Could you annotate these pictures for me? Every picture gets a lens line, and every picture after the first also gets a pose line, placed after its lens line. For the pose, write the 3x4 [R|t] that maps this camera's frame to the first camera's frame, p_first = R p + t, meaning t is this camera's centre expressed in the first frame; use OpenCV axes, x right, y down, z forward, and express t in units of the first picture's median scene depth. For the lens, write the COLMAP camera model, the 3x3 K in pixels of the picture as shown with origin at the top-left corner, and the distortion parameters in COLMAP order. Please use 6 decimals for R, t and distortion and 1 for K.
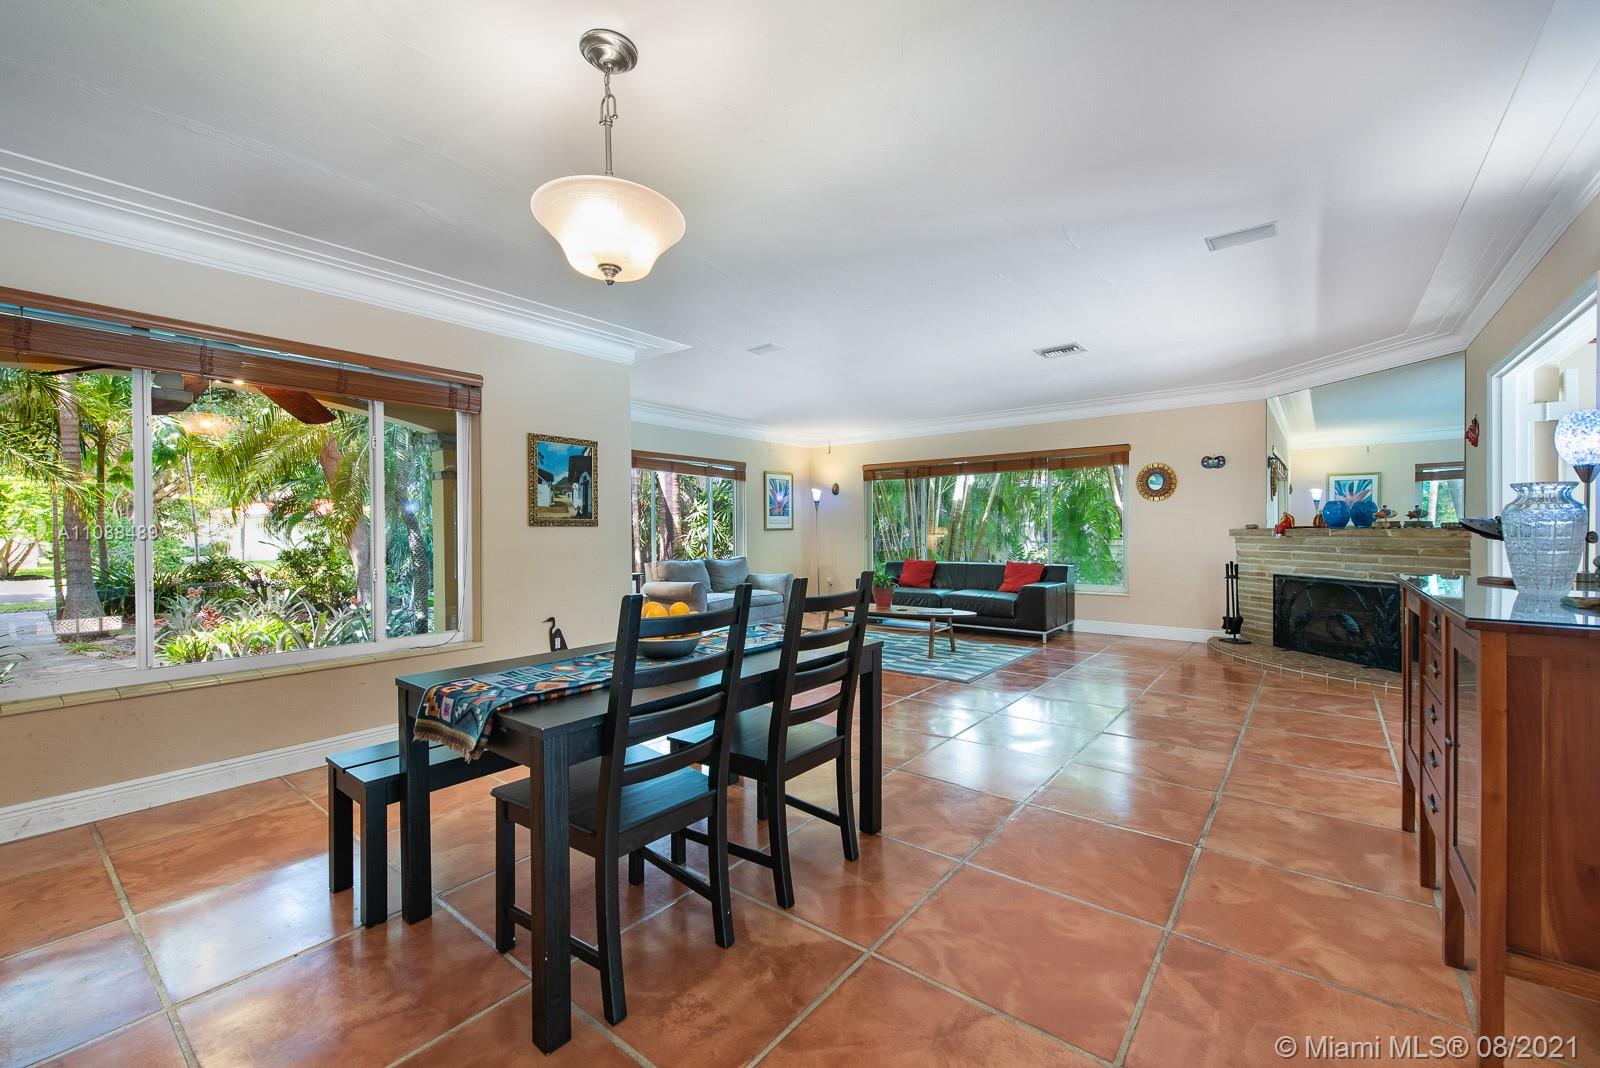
lens RADIAL K [[646.1, 0, 805.2], [0, 646.1, 533.5], [0, 0, 1]] dist [0.022563, -0.000355]
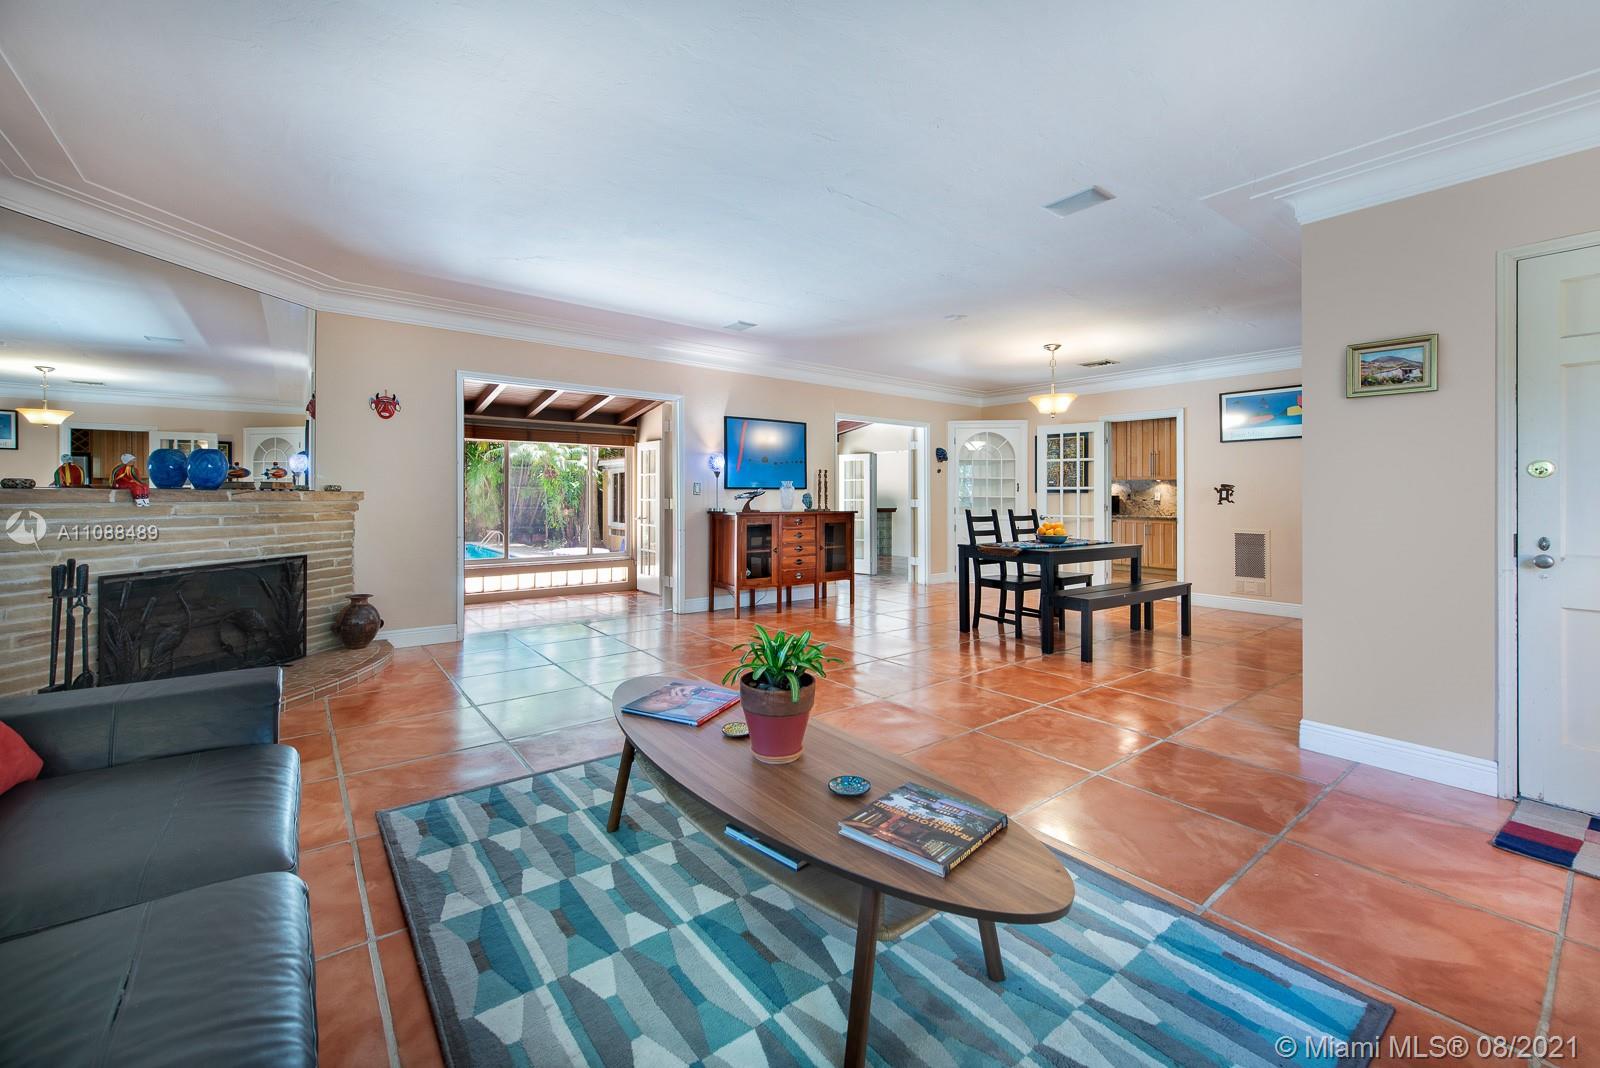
lens RADIAL K [[646.1, 0, 802.3], [0, 646.1, 471.1], [0, 0, 1]] dist [0.022563, -0.000355]
pose [[-0.971806, 0.003159, 0.235762, 0.060907], [-0.003719, 0.999581, -0.028721, -0.011046], [-0.235754, -0.028789, -0.971386, 1.692608]]
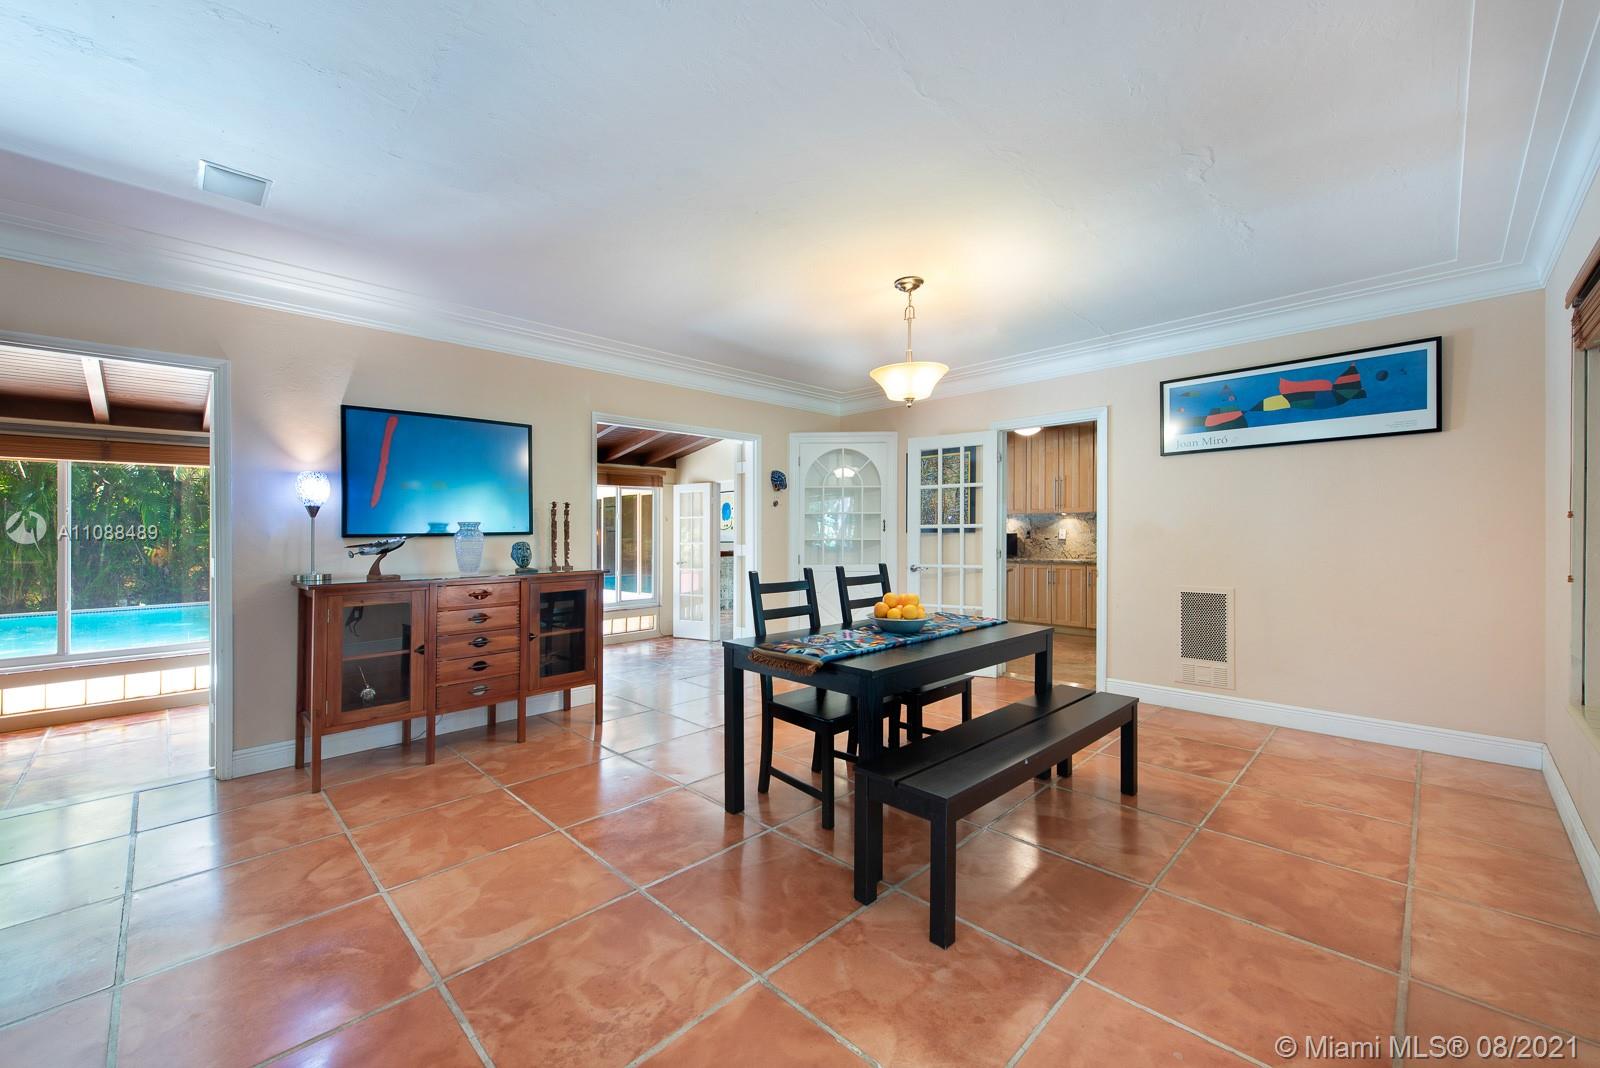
lens RADIAL K [[646.1, 0, 794.9], [0, 646.1, 533.3], [0, 0, 1]] dist [0.022563, -0.000355]
pose [[-0.993513, 0.007500, 0.113469, -0.066025], [0.008862, 0.999895, 0.011508, -0.020848], [-0.113370, 0.012439, -0.993475, 1.110321]]
